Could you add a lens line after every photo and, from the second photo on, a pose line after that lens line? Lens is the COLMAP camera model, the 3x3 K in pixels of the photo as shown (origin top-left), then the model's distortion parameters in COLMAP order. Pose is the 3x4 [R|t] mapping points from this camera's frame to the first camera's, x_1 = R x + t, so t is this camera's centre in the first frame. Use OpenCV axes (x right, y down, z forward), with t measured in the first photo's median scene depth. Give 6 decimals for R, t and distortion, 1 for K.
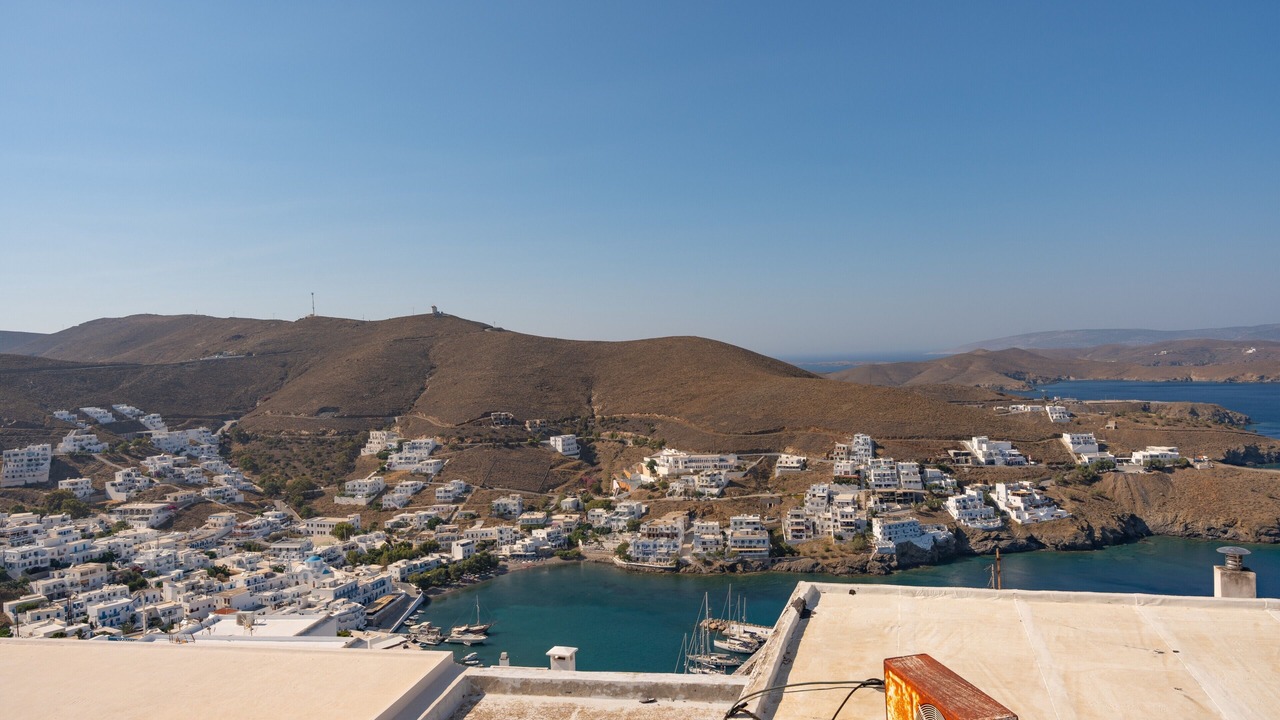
lens RADIAL K [[852.3, 0, 640.0], [0, 852.3, 360.0], [0, 0, 1]] dist [-0.000521, -0.011657]
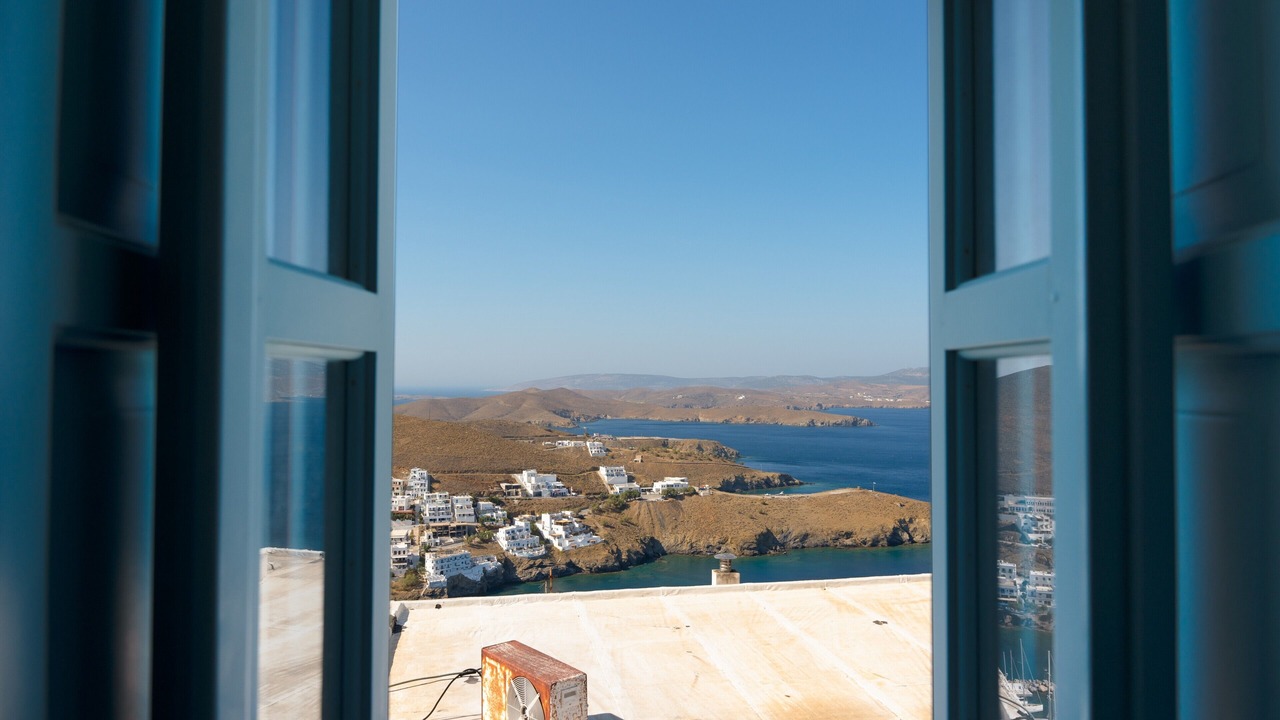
lens RADIAL K [[852.3, 0, 640.0], [0, 852.3, 360.0], [0, 0, 1]] dist [-0.000521, -0.011657]
pose [[0.874395, 0.052965, 0.482315, -0.077227], [-0.033563, 0.998246, -0.048775, -0.001142], [-0.484053, 0.026461, 0.874639, -0.108167]]
